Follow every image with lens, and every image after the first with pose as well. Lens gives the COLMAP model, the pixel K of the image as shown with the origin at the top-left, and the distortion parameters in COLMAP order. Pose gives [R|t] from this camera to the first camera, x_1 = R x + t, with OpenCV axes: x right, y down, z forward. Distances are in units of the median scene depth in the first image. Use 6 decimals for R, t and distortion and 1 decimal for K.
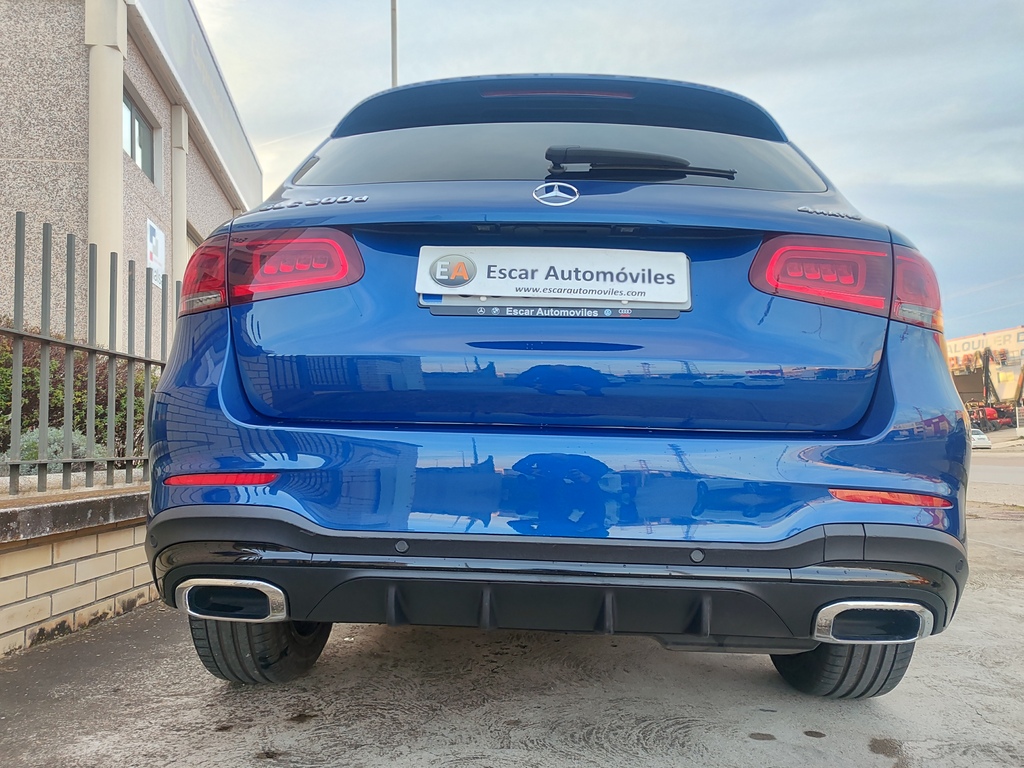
lens RADIAL K [[734.9, 0, 523.2], [0, 734.9, 378.9], [0, 0, 1]] dist [0.020292, -0.003433]
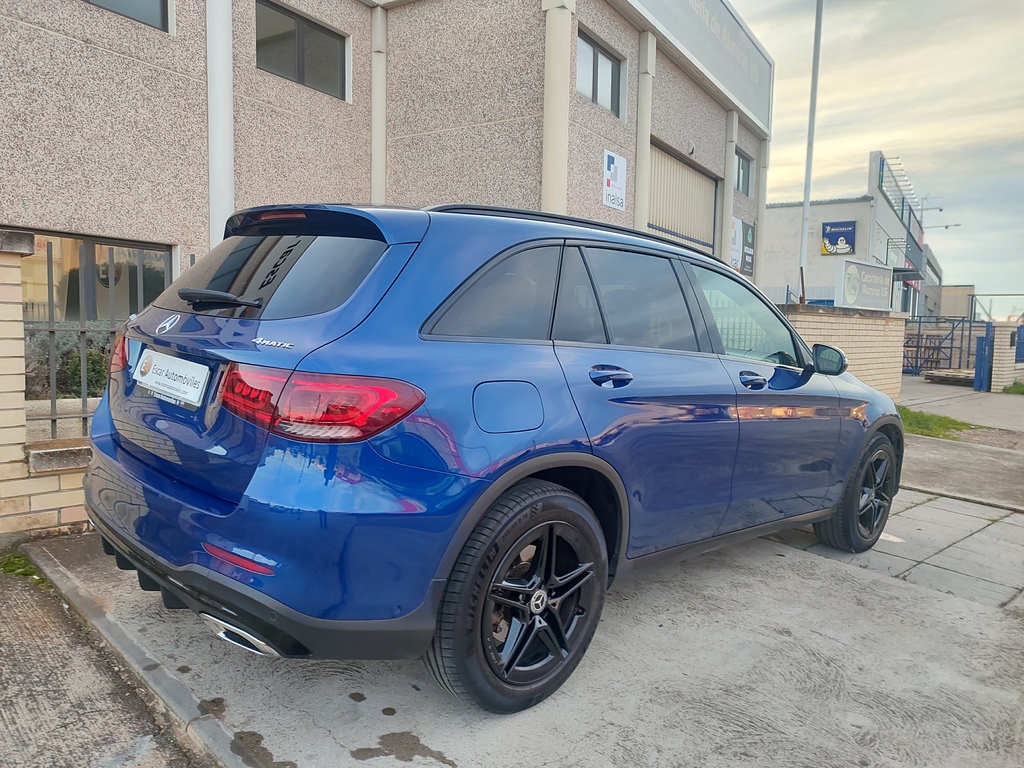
lens RADIAL K [[740.1, 0, 517.4], [0, 740.1, 382.6], [0, 0, 1]] dist [0.002856, -0.002413]
pose [[0.731701, 0.097192, -0.674661, 1.015301], [0.012916, 0.987627, 0.156286, -0.216280], [0.681503, -0.123069, 0.721393, 0.207108]]
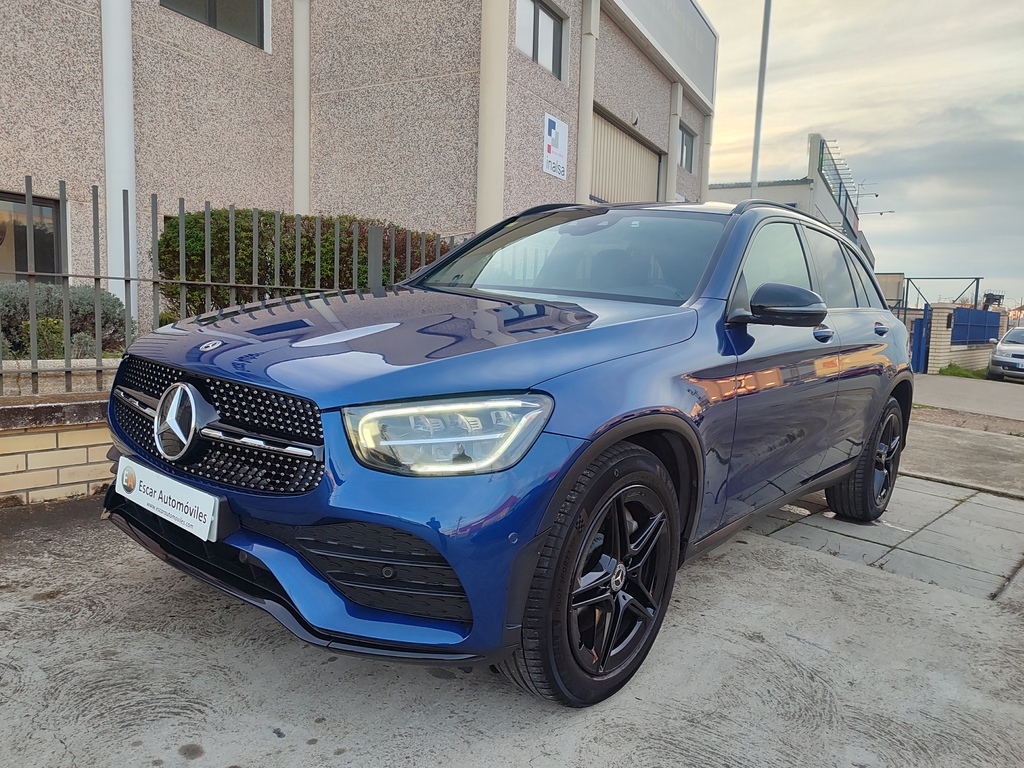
lens RADIAL K [[747.4, 0, 512.0], [0, 747.4, 384.0], [0, 0, 1]] dist [0.008487, -0.007166]
pose [[0.778646, 0.115450, -0.616751, 0.873394], [-0.003448, 0.983700, 0.179786, -0.125586], [0.627454, -0.137863, 0.766352, 0.414689]]
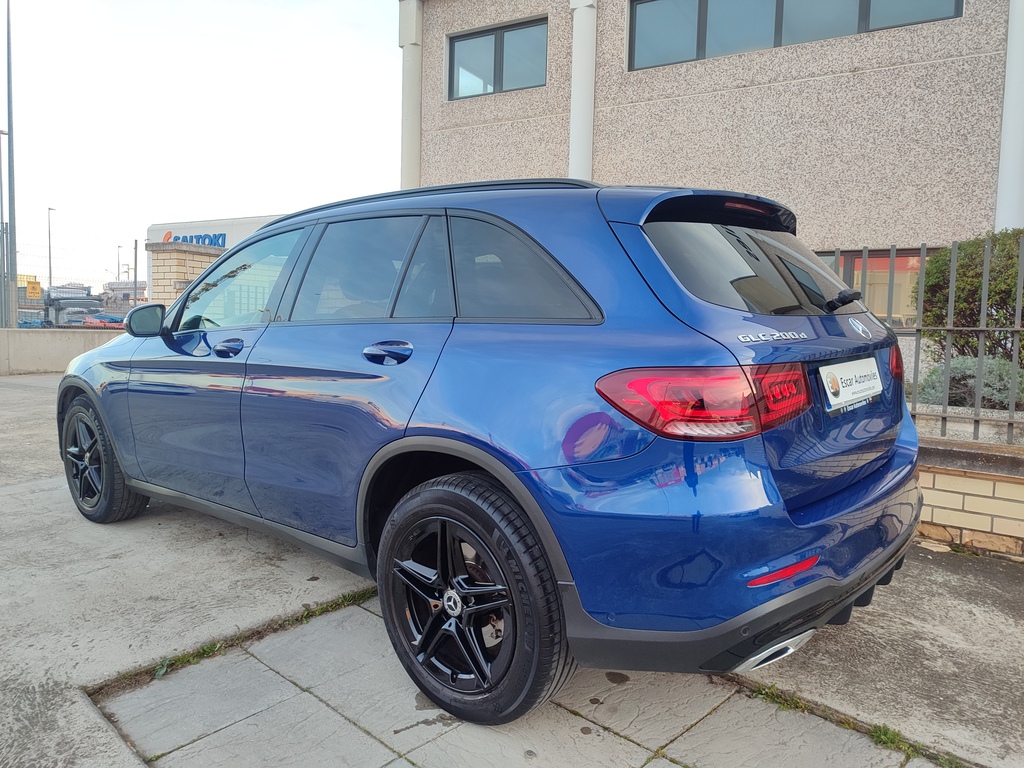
lens RADIAL K [[748.4, 0, 515.0], [0, 748.4, 375.4], [0, 0, 1]] dist [0.035819, -0.039744]
pose [[-0.651852, 0.062713, -0.755749, 1.123189], [0.065186, 0.997520, 0.026550, 0.071503], [0.755539, -0.031958, -0.654323, 3.014416]]
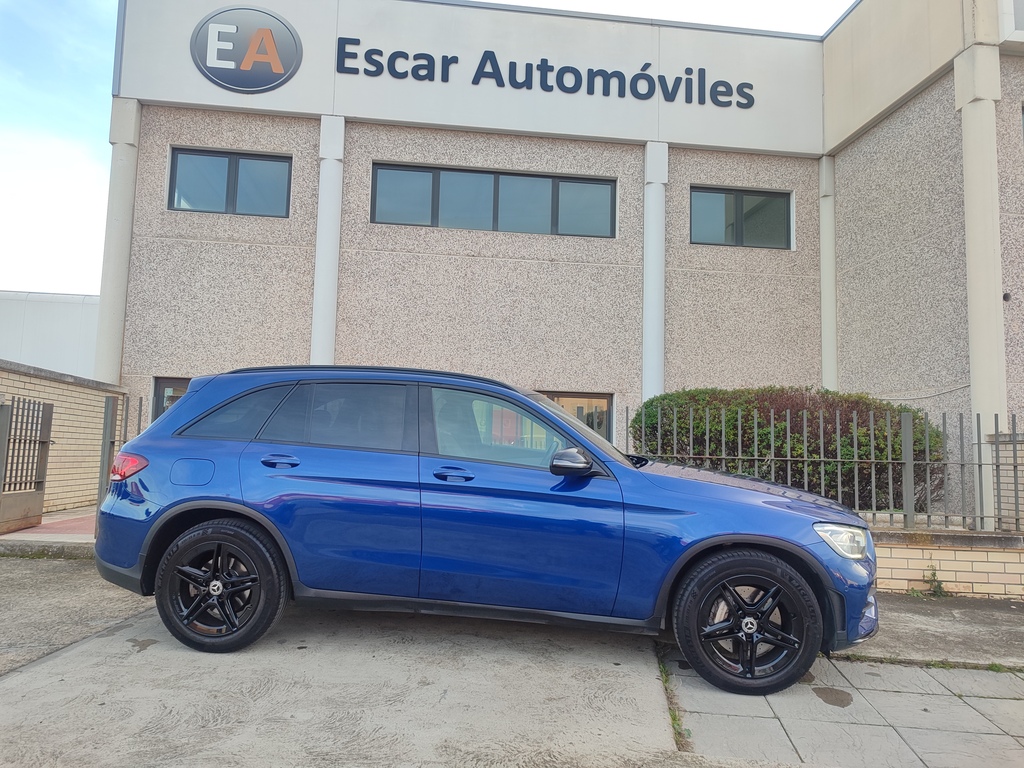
lens RADIAL K [[734.9, 0, 523.2], [0, 734.9, 378.9], [0, 0, 1]] dist [0.020292, -0.003433]
pose [[-0.058833, -0.073240, -0.995577, 2.118297], [0.063890, 0.994984, -0.076972, -0.086556], [0.996221, -0.068136, -0.053859, 1.737525]]
